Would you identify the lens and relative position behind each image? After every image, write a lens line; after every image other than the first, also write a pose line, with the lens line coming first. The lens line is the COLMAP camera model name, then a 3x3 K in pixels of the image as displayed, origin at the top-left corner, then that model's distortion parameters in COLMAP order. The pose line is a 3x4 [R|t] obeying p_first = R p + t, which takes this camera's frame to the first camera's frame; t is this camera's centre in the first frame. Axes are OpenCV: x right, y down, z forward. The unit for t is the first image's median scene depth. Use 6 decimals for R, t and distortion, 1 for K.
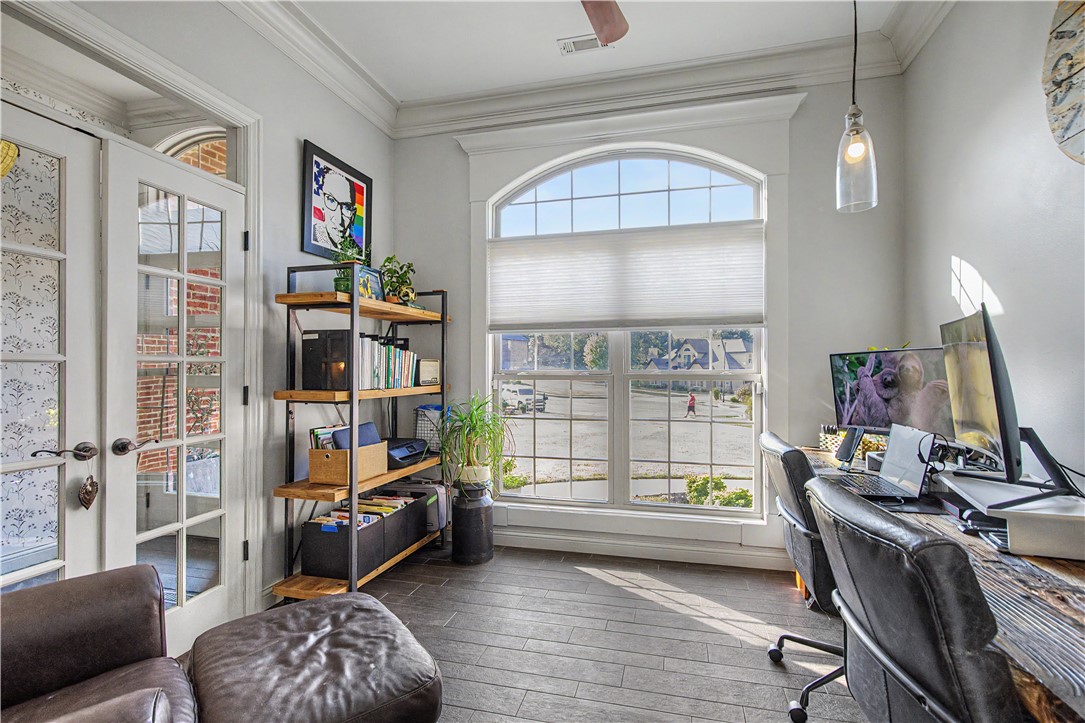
lens RADIAL K [[494.2, 0, 539.0], [0, 494.2, 362.6], [0, 0, 1]] dist [-0.003652, 0.001764]
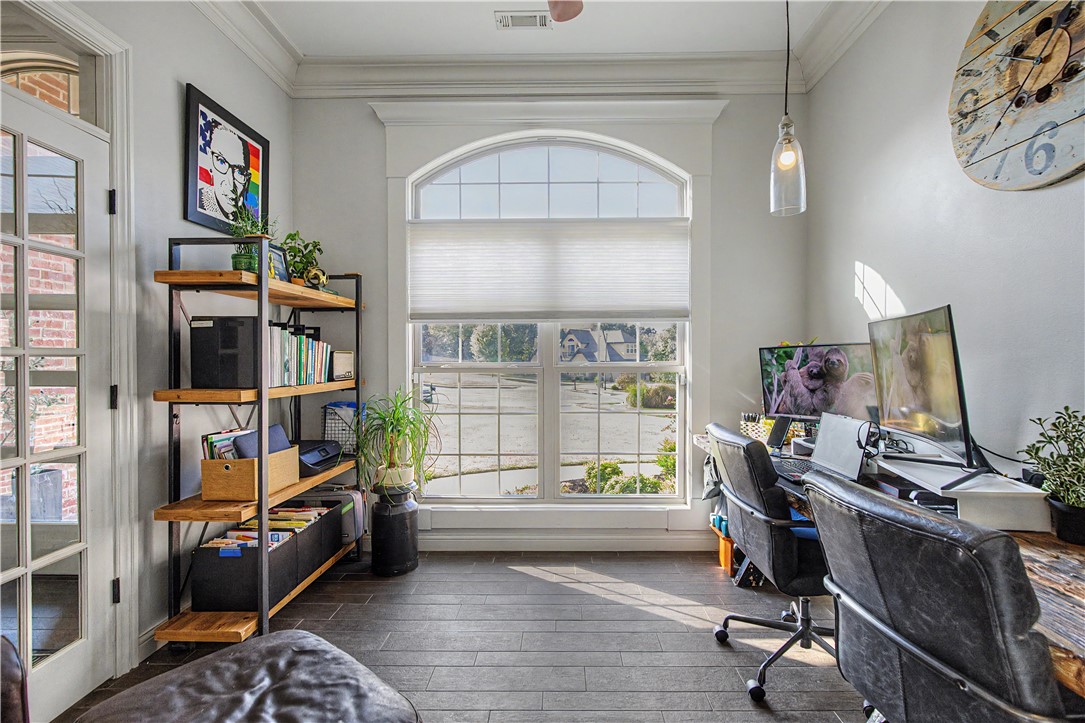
lens RADIAL K [[494.2, 0, 540.6], [0, 494.2, 359.2], [0, 0, 1]] dist [-0.003652, 0.001764]
pose [[0.971710, -0.001931, 0.236171, -0.105871], [-0.001470, 0.999898, 0.014223, -0.006173], [-0.236174, -0.014168, 0.971607, 0.061941]]
